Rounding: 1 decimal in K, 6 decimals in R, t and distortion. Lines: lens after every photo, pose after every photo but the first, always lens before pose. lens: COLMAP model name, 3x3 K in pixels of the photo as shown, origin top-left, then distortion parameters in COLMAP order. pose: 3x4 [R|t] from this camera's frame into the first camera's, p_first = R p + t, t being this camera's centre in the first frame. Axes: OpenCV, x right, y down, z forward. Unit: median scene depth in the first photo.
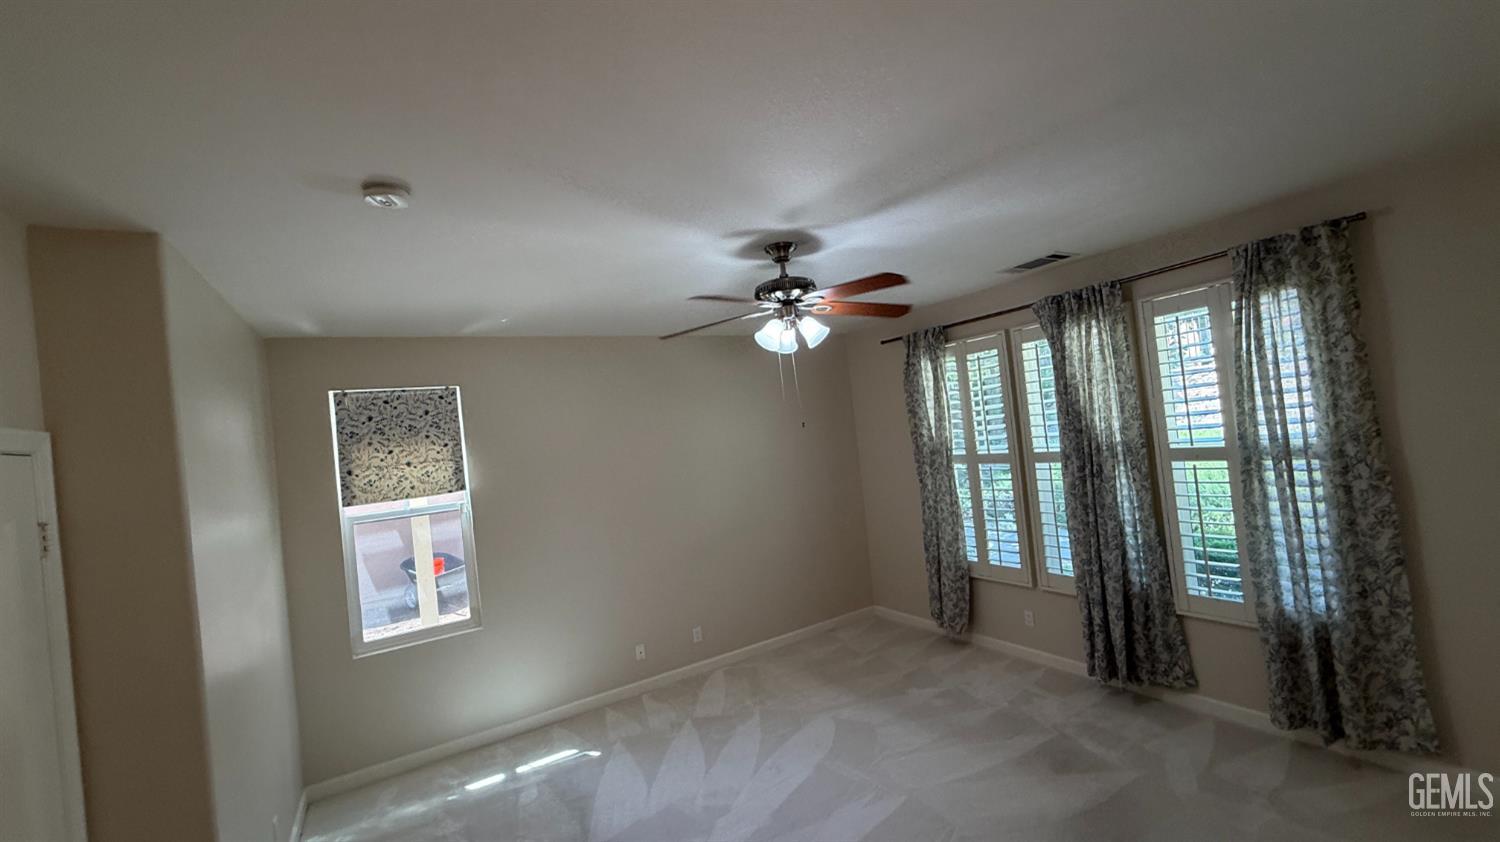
lens RADIAL K [[597.0, 0, 747.9], [0, 597.0, 425.0], [0, 0, 1]] dist [0.000837, -0.000251]
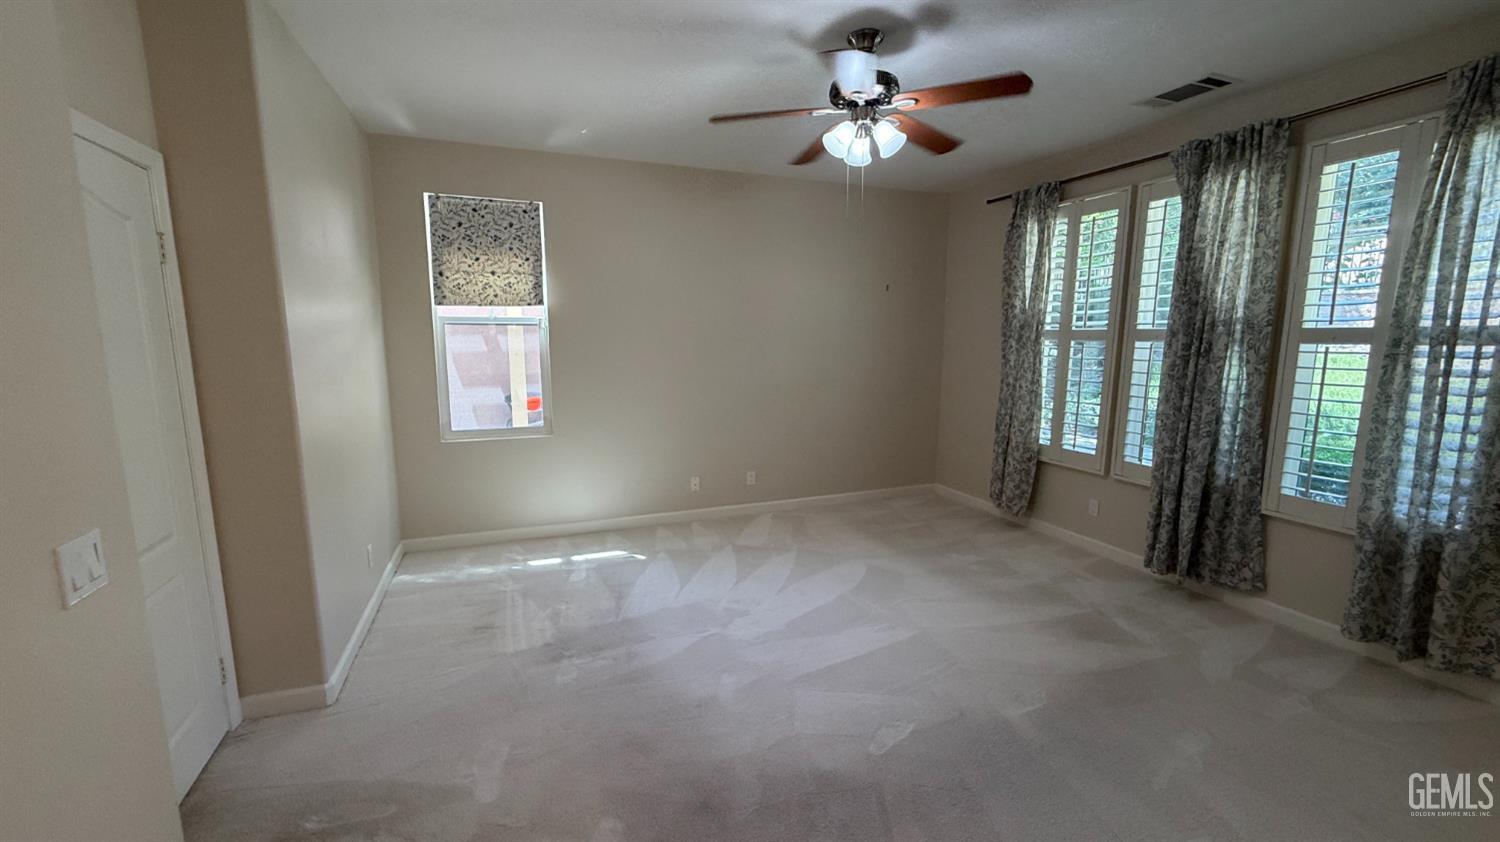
lens RADIAL K [[597.0, 0, 747.9], [0, 597.0, 425.0], [0, 0, 1]] dist [0.000837, -0.000251]
pose [[0.980005, 0.129856, -0.150757, 0.070277], [-0.101805, 0.978232, 0.180825, 0.095619], [0.170957, -0.161862, 0.971892, 0.007783]]
